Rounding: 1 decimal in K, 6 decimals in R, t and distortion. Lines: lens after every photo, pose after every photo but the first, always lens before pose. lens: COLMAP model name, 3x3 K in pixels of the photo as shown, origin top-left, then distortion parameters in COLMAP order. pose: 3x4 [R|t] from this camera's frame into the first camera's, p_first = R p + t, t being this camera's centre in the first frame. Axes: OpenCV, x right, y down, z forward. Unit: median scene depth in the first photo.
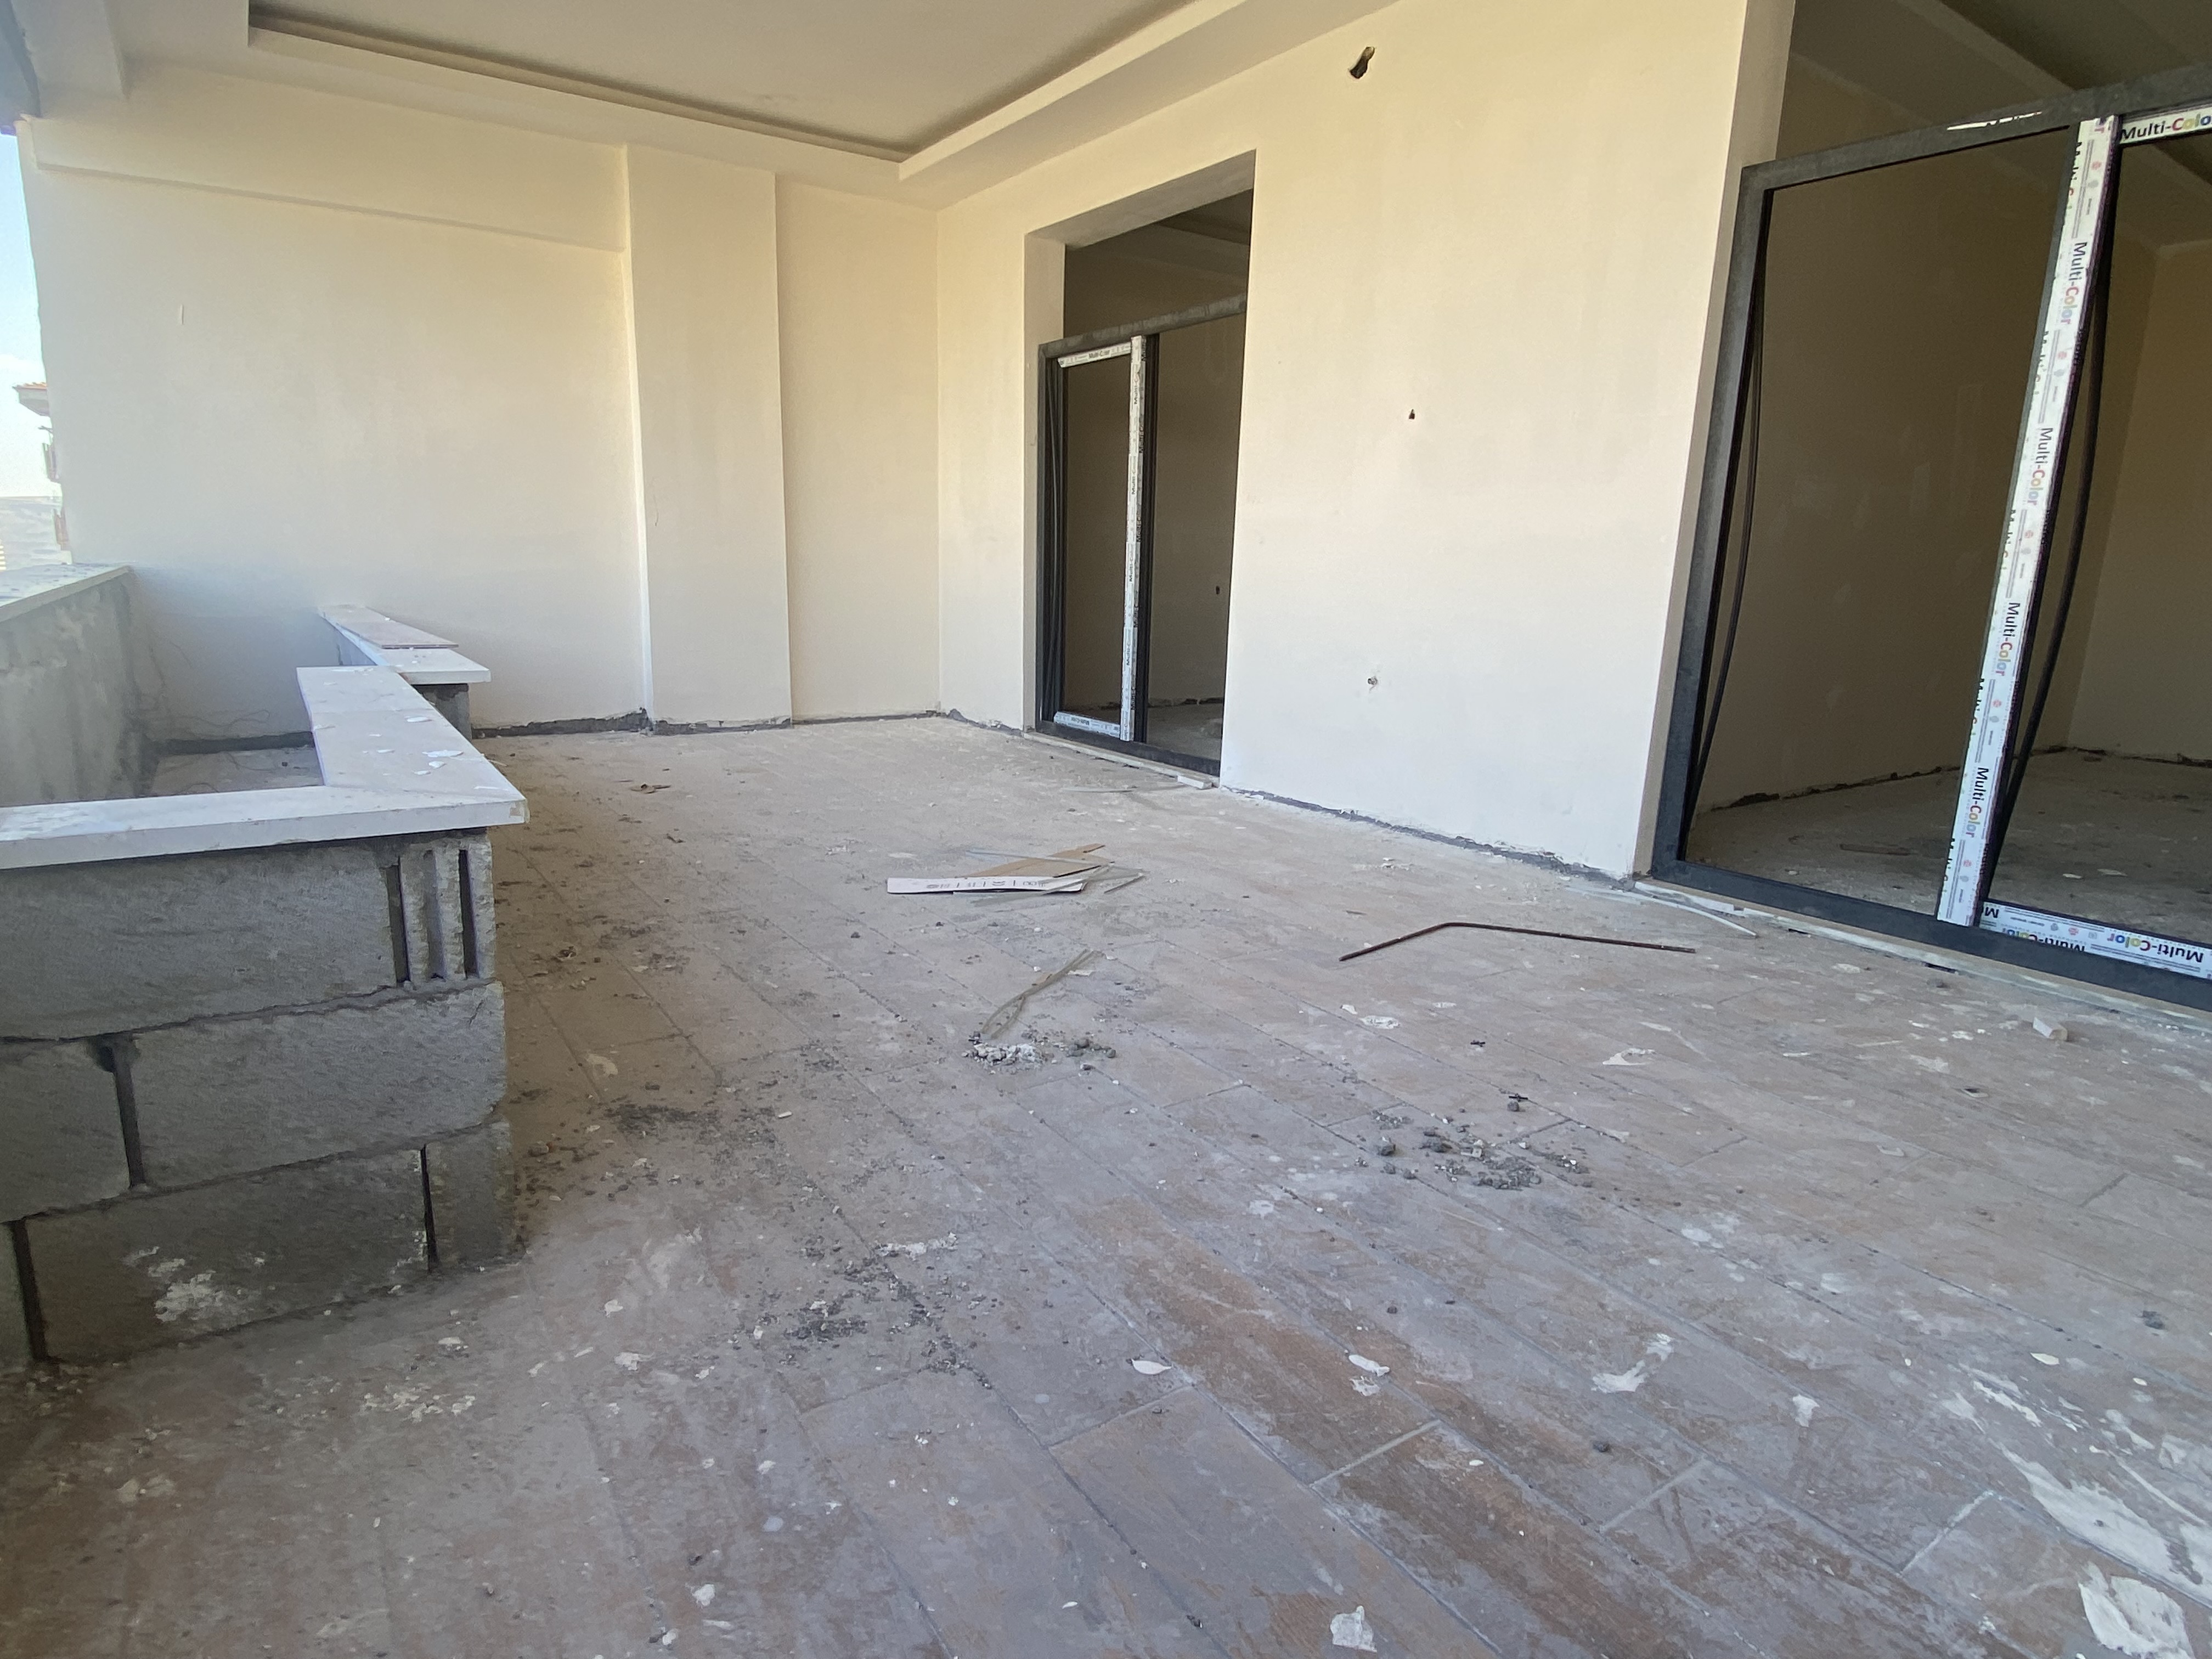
lens RADIAL K [[1208.6, 0, 1096.8], [0, 1208.6, 818.2], [0, 0, 1]] dist [0.052466, -0.051660]
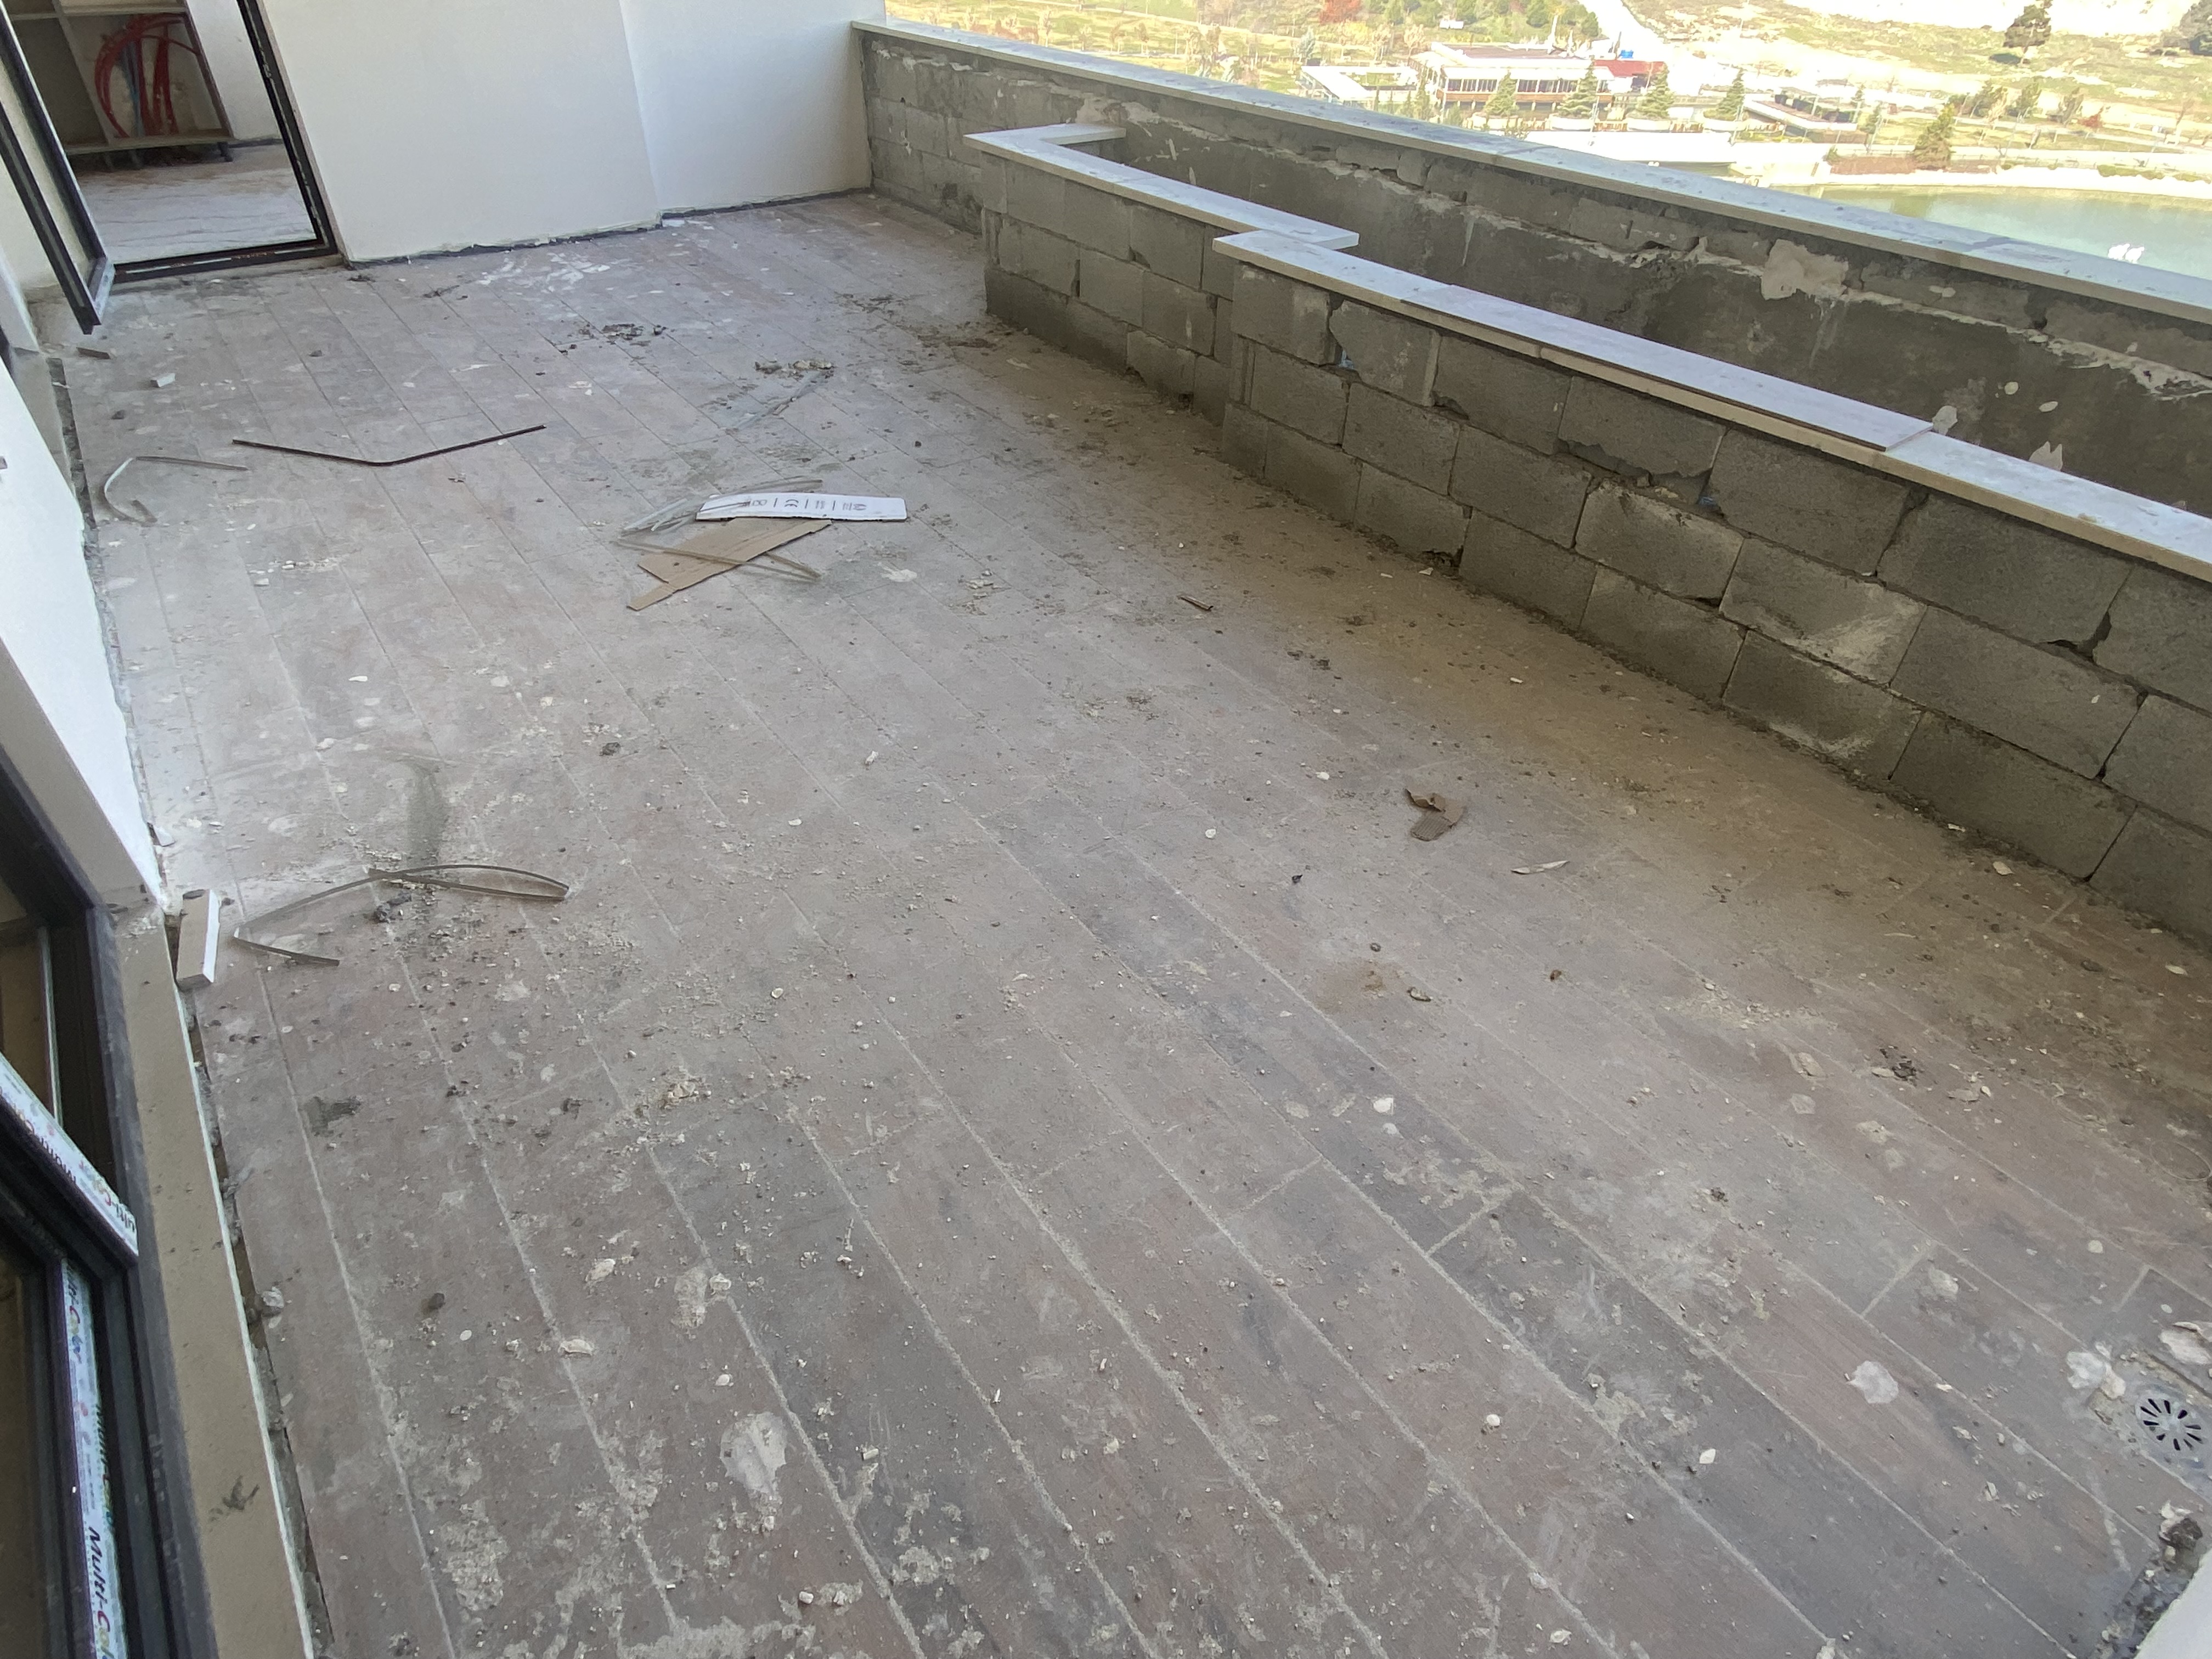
lens RADIAL K [[1239.0, 0, 1148.6], [0, 1239.0, 825.0], [0, 0, 1]] dist [0.034076, -0.037133]
pose [[-0.997115, 0.003036, -0.075842, -0.367580], [-0.056105, 0.643507, 0.763381, -0.709900], [0.051122, 0.765434, -0.641480, 2.320981]]
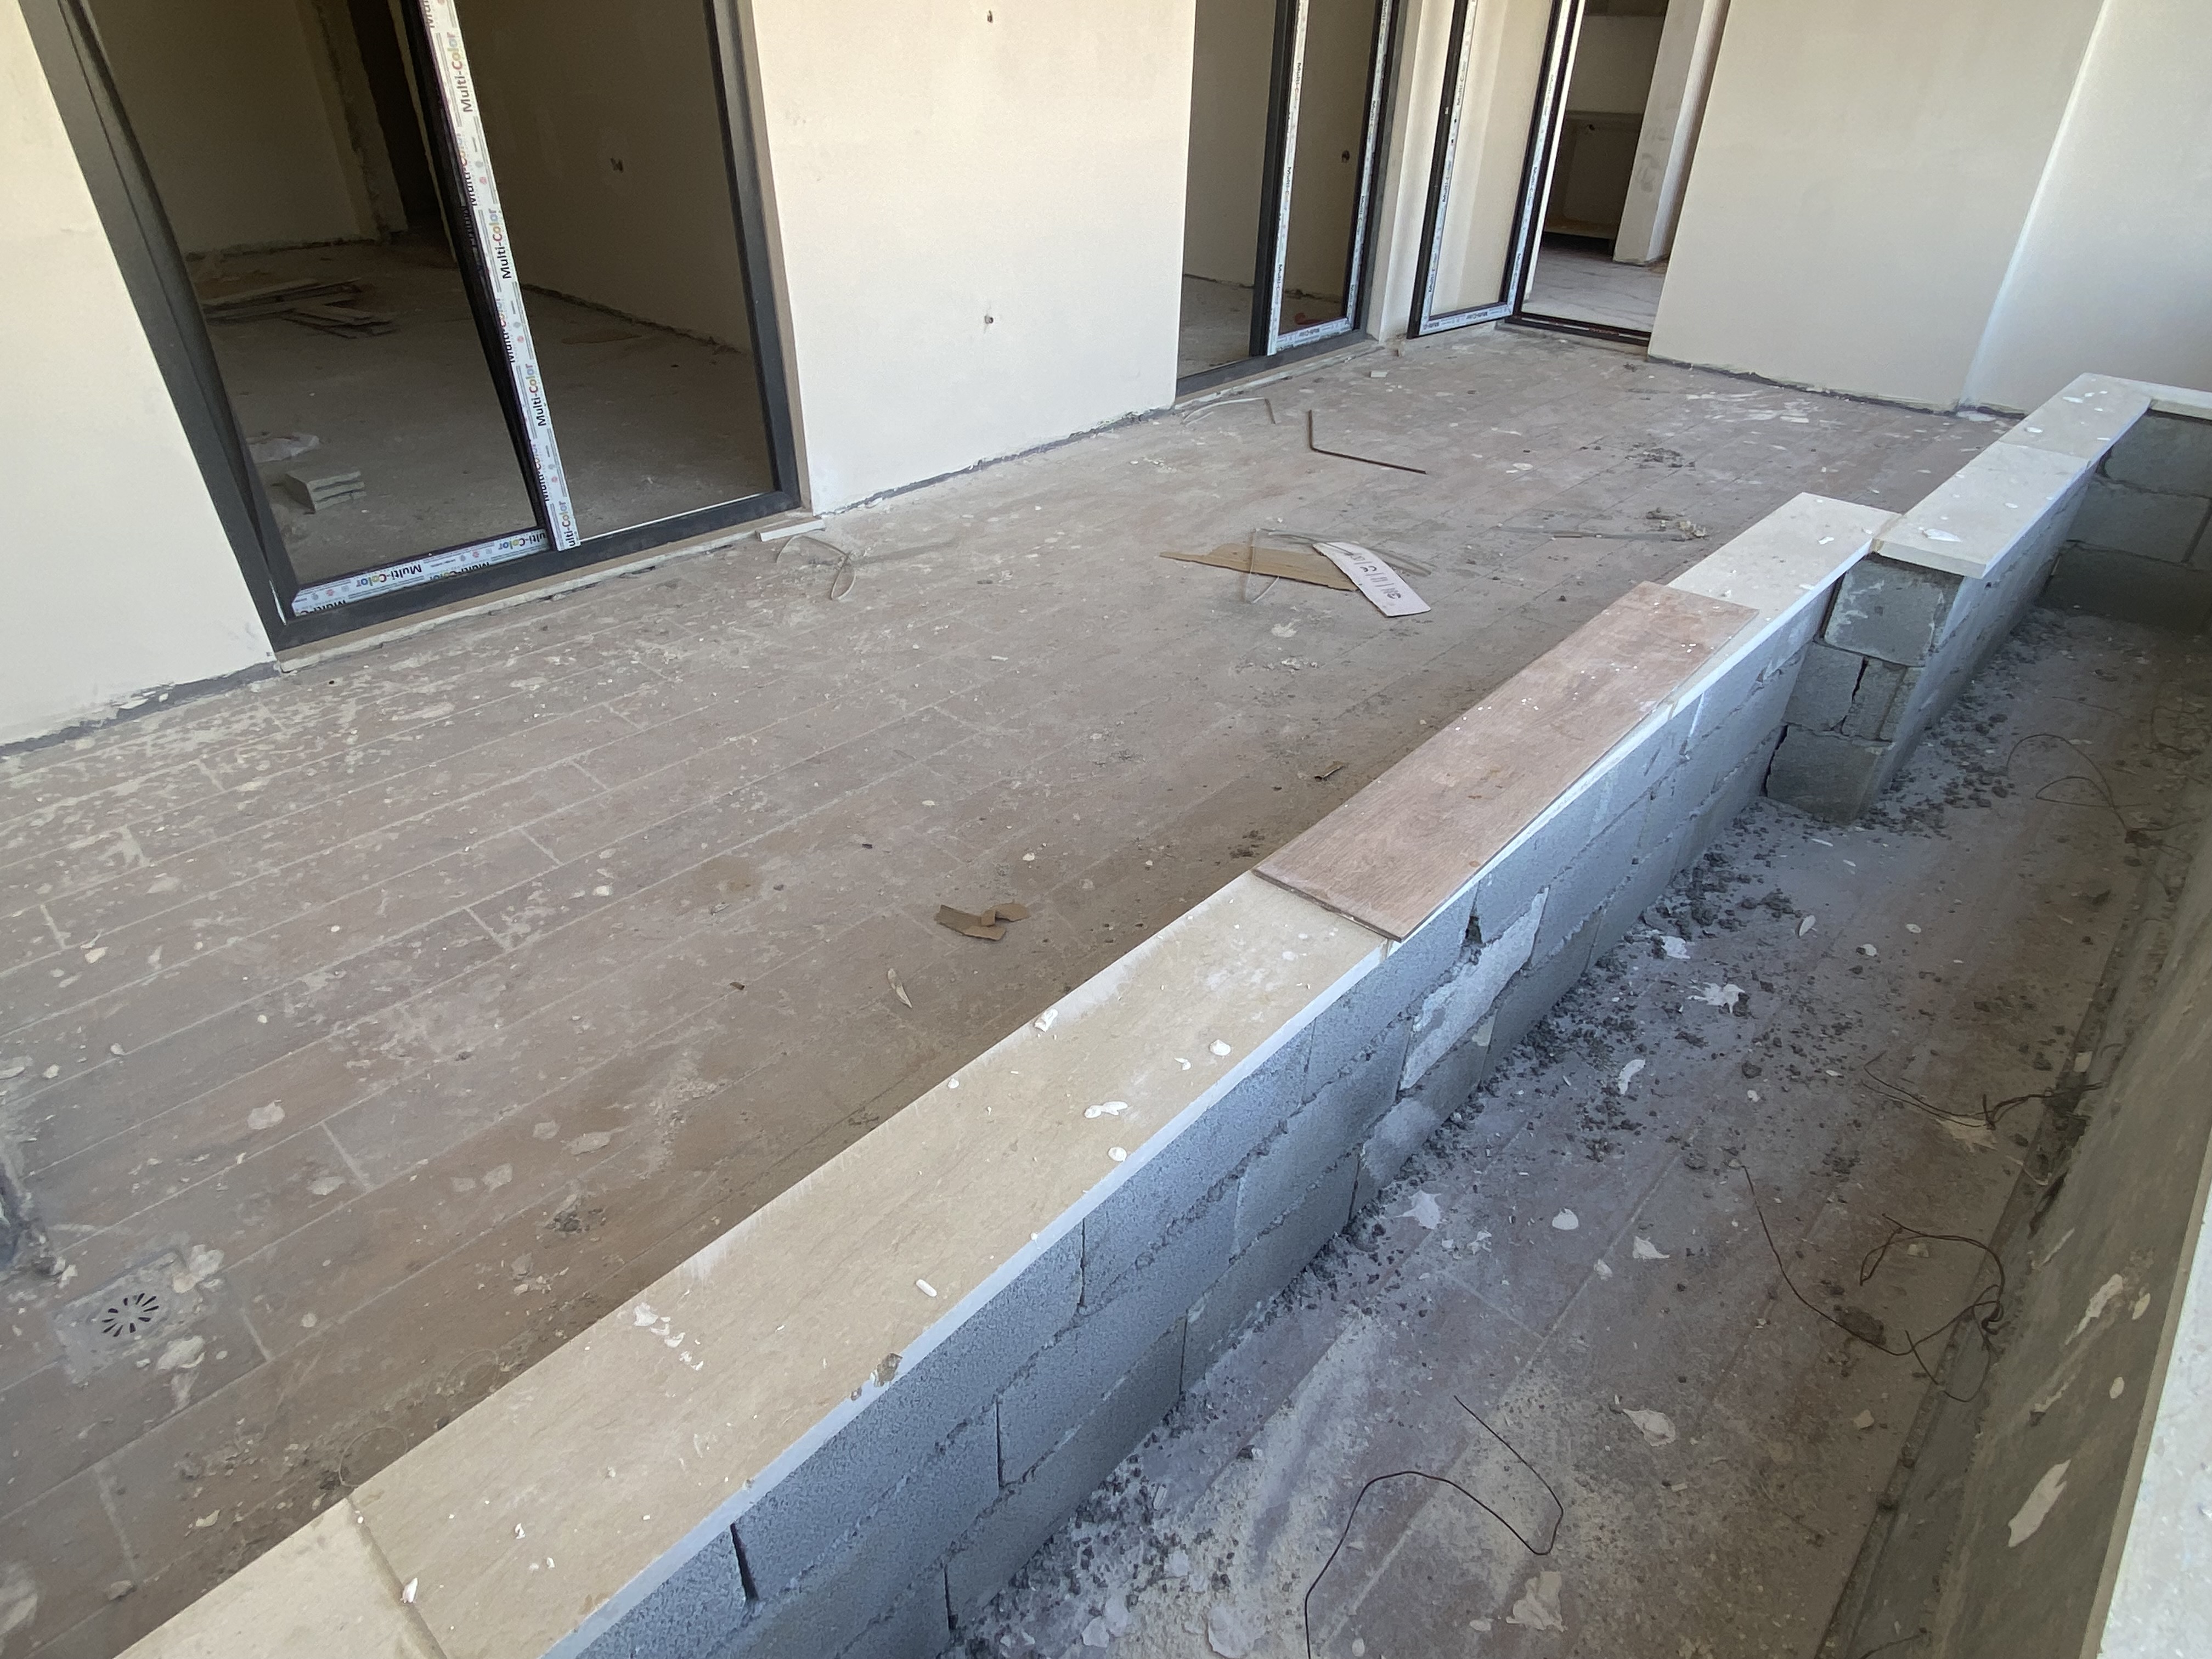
lens RADIAL K [[1234.3, 0, 1065.6], [0, 1234.3, 838.5], [0, 0, 1]] dist [0.051271, -0.059304]
pose [[-0.203689, -0.566992, 0.798142, -1.314551], [0.191021, 0.776549, 0.600402, -0.598487], [-0.960220, 0.274757, -0.049867, 1.718497]]
